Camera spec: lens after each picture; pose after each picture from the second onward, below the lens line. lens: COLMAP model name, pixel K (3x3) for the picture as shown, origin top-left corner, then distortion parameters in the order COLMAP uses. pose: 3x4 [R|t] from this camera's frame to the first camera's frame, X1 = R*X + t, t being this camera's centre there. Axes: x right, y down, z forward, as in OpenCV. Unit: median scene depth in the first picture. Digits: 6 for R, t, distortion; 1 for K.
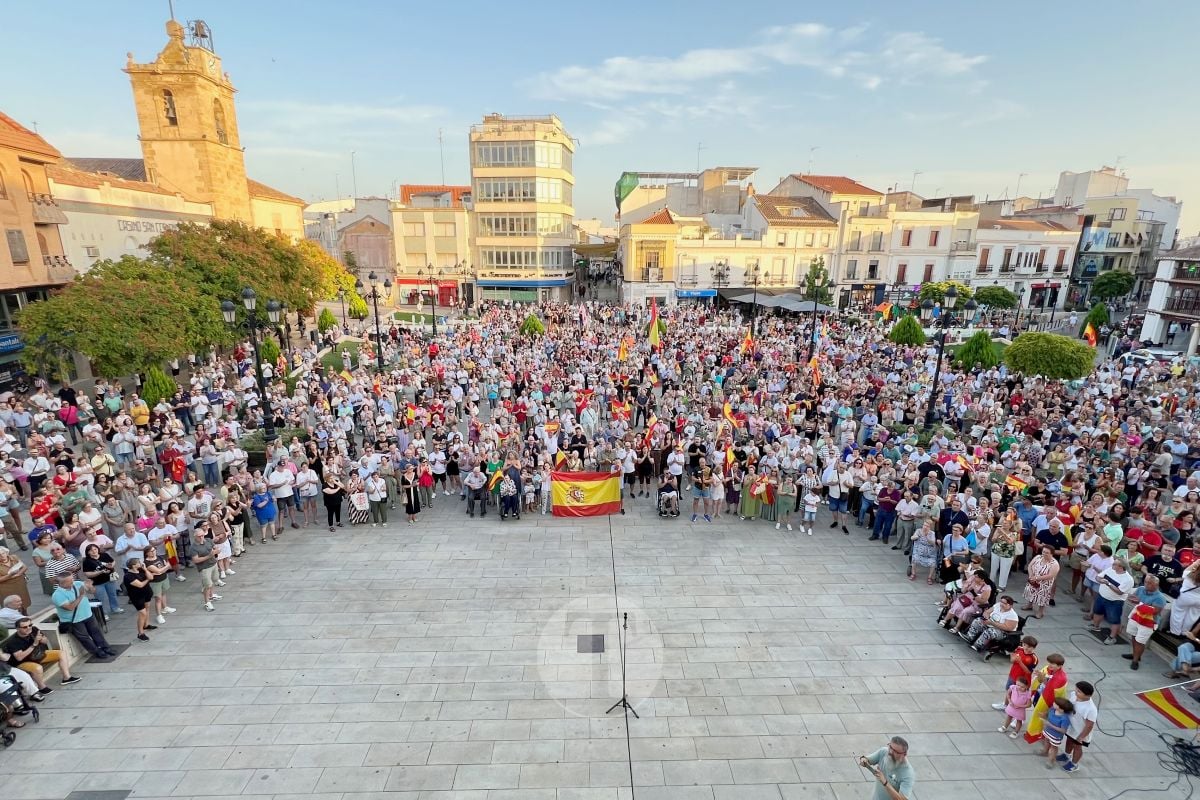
lens RADIAL K [[562.1, 0, 600.0], [0, 562.1, 400.0], [0, 0, 1]] dist [-0.000723, 0.000048]
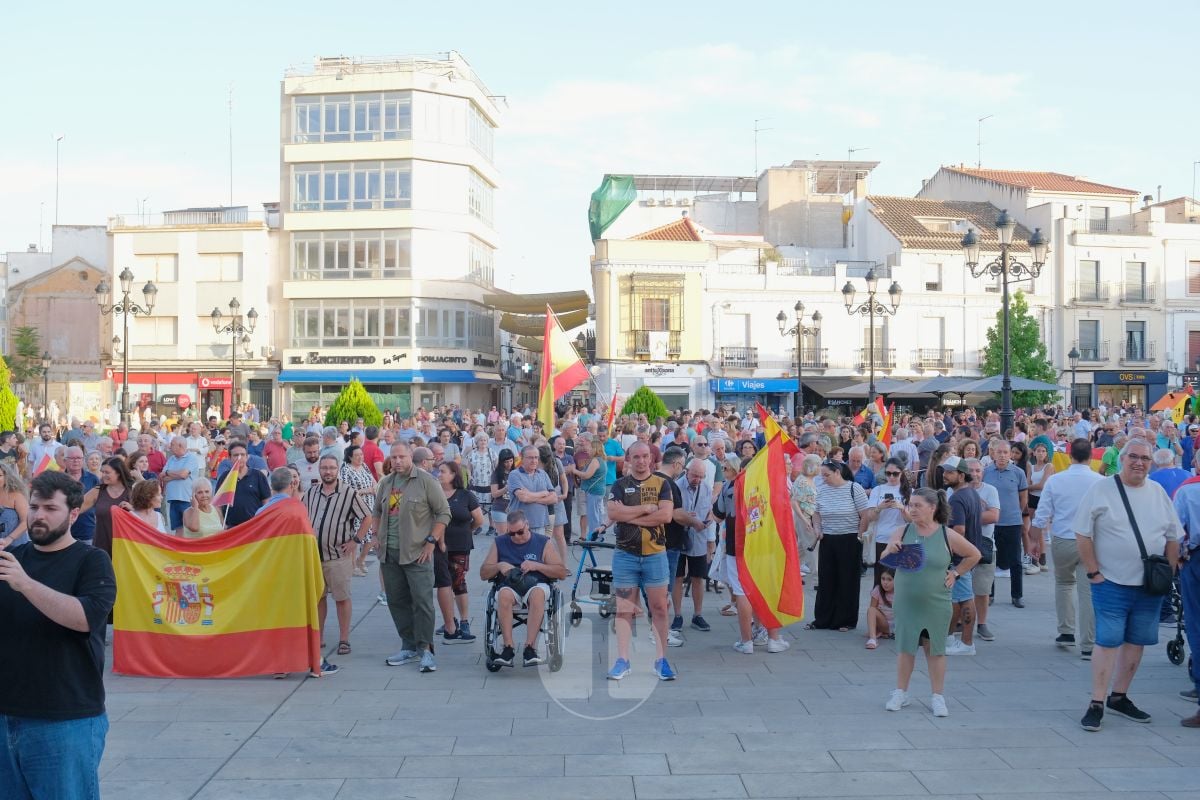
lens RADIAL K [[1150.0, 0, 585.8], [0, 1150.0, 398.2], [0, 0, 1]] dist [-0.038890, 0.037849]
pose [[0.999970, -0.006827, -0.003548, 0.037050], [0.005680, 0.966124, -0.258017, 0.056765], [0.005190, 0.257989, 0.966134, 0.103707]]
